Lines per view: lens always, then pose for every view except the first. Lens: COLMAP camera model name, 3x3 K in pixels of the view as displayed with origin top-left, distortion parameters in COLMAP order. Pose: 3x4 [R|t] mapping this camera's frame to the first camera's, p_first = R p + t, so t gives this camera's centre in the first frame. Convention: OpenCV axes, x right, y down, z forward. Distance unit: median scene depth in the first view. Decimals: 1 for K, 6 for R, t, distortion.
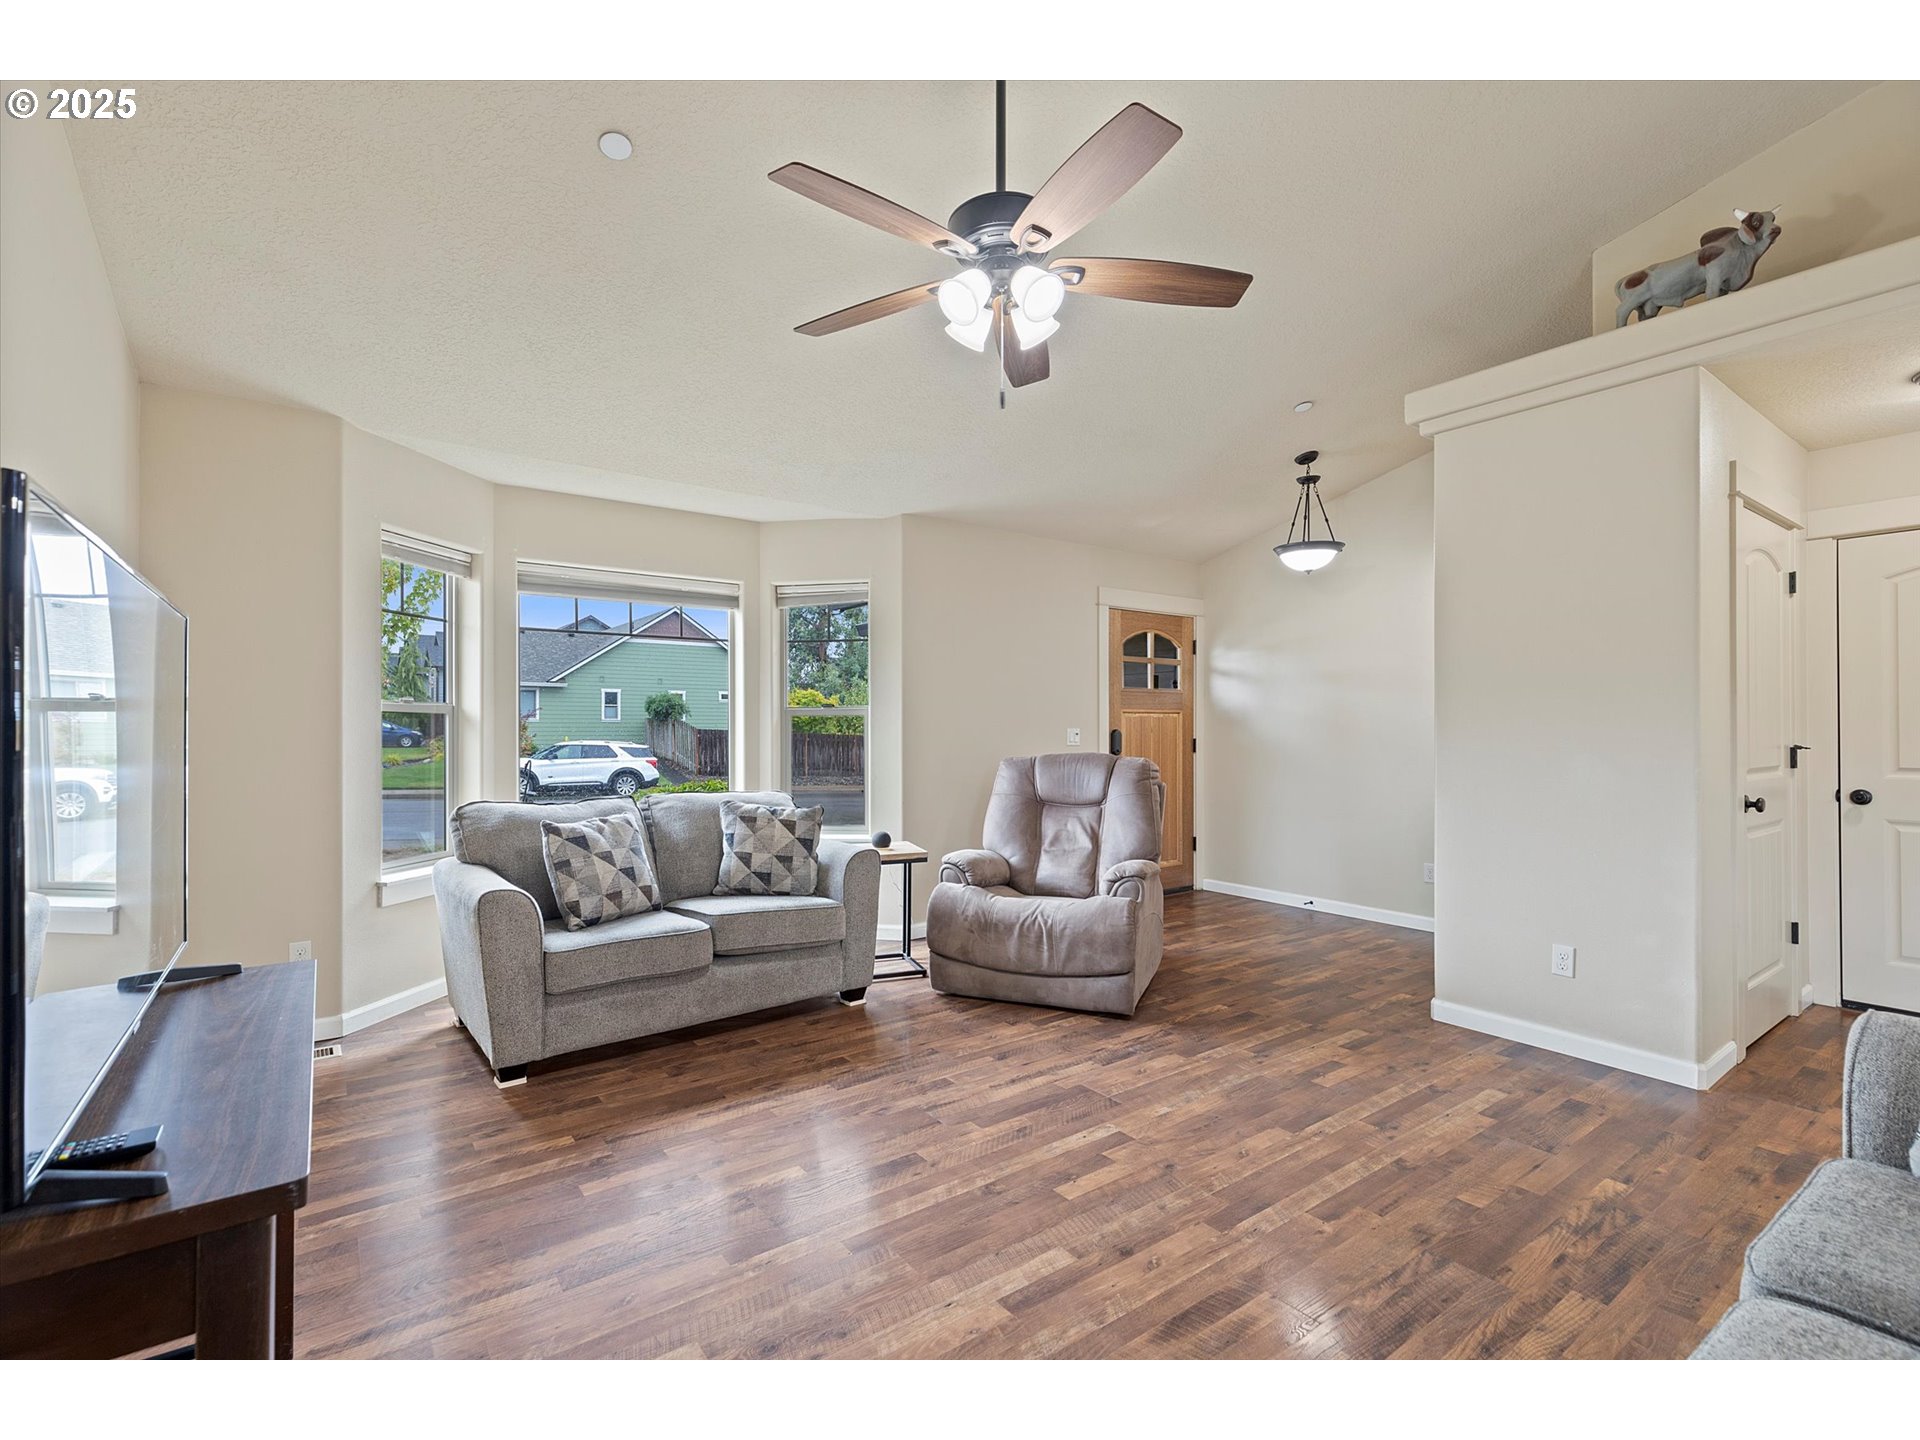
lens RADIAL K [[850.7, 0, 960.0], [0, 850.7, 720.0], [0, 0, 1]] dist [0.005028, 0.000081]
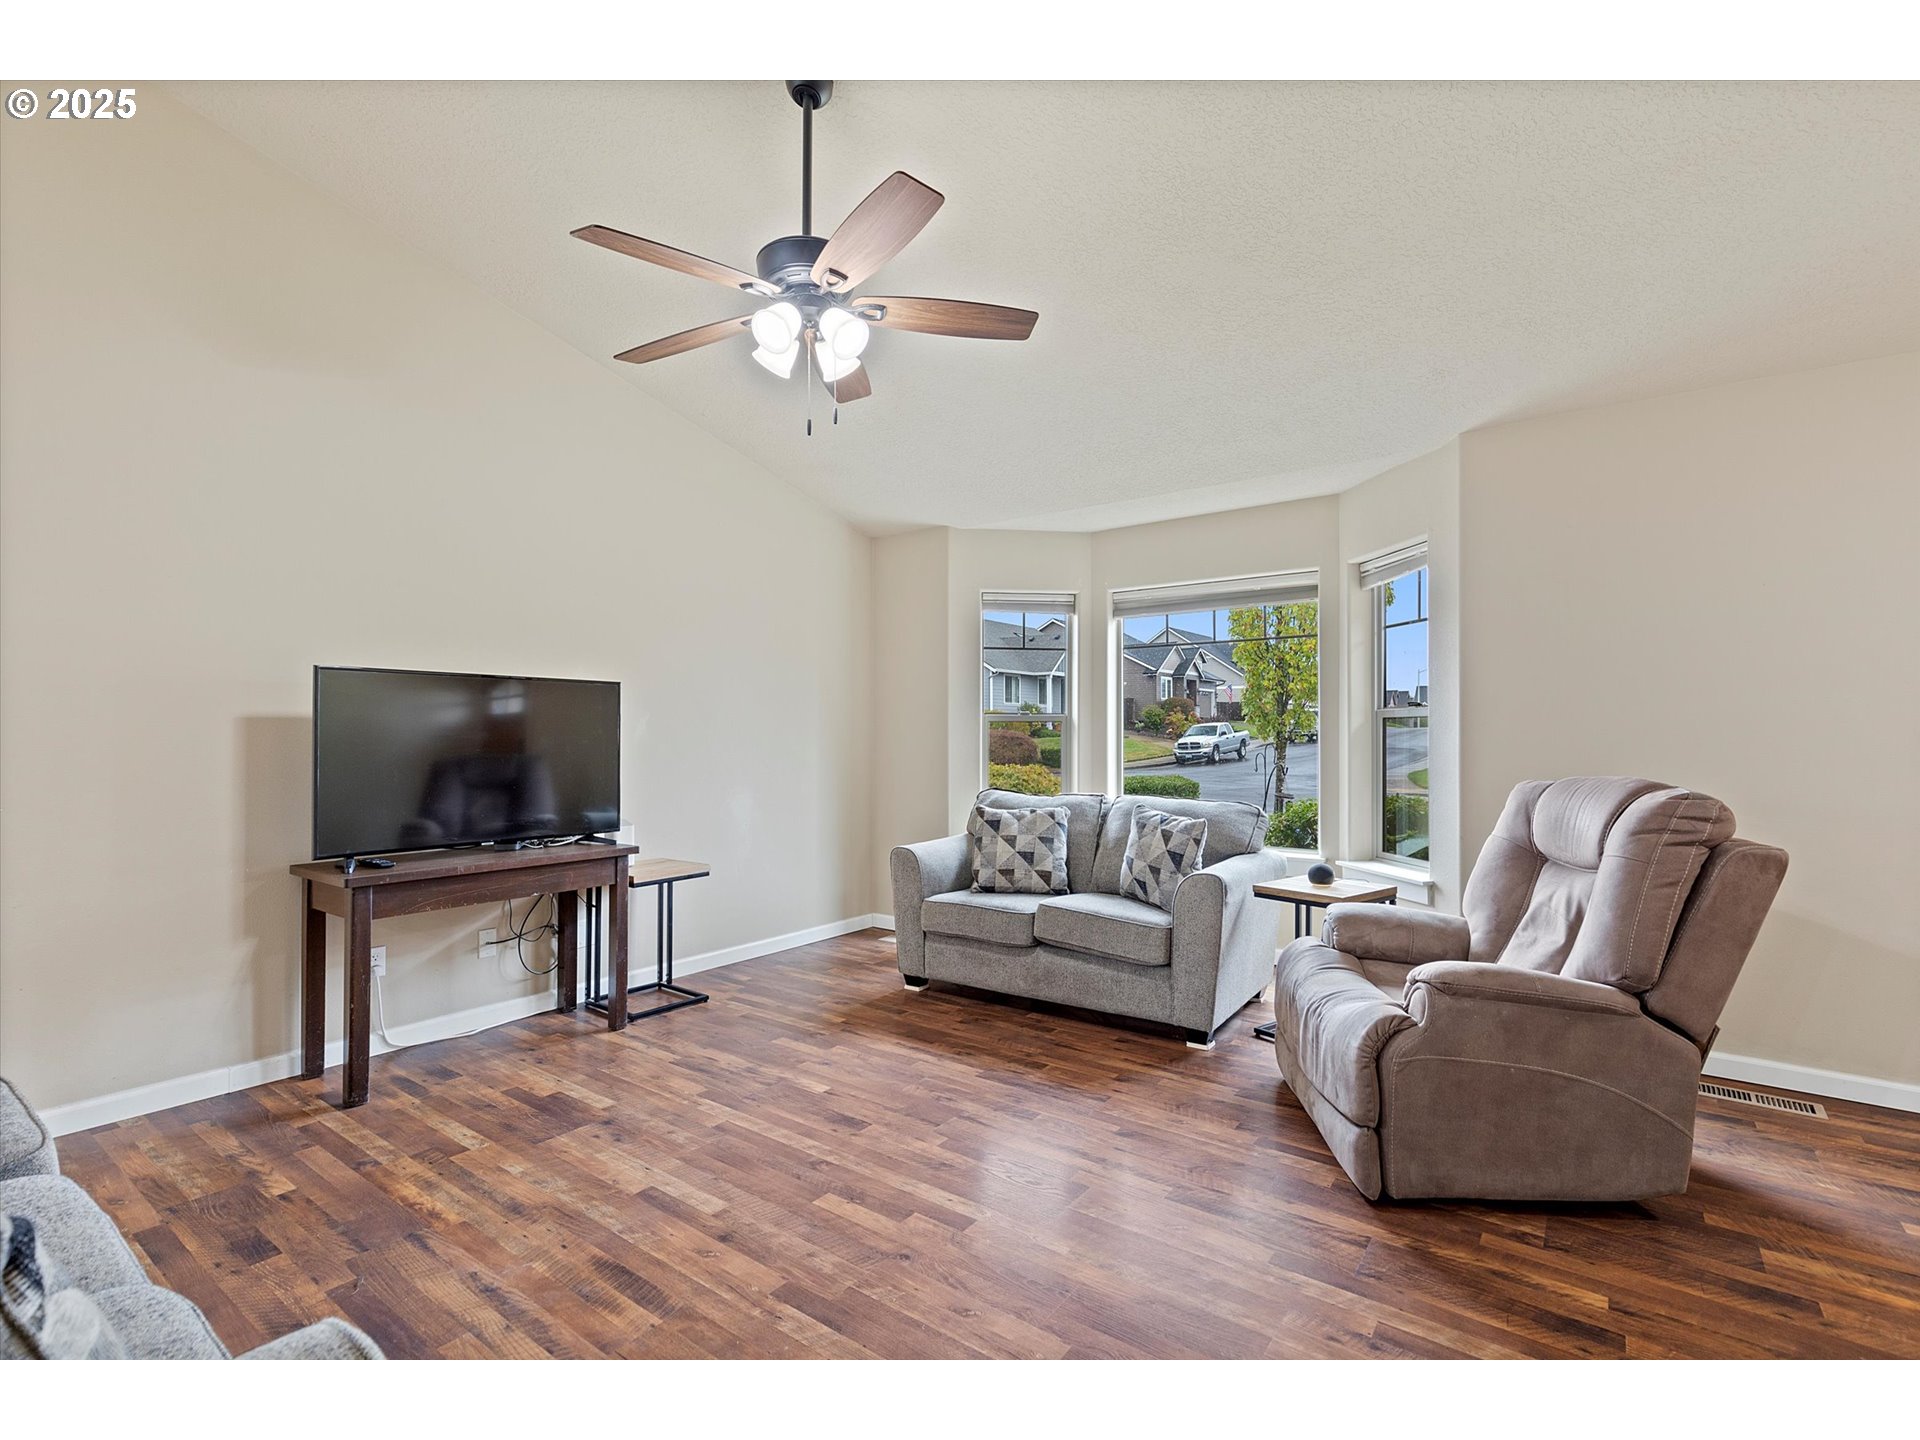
lens RADIAL K [[880.1, 0, 948.2], [0, 880.1, 721.6], [0, 0, 1]] dist [0.005607, 0.000300]
pose [[0.302776, -0.013738, -0.952963, 0.831473], [0.008983, 0.999893, -0.011560, 0.007333], [0.953019, -0.005060, 0.302867, 0.596025]]
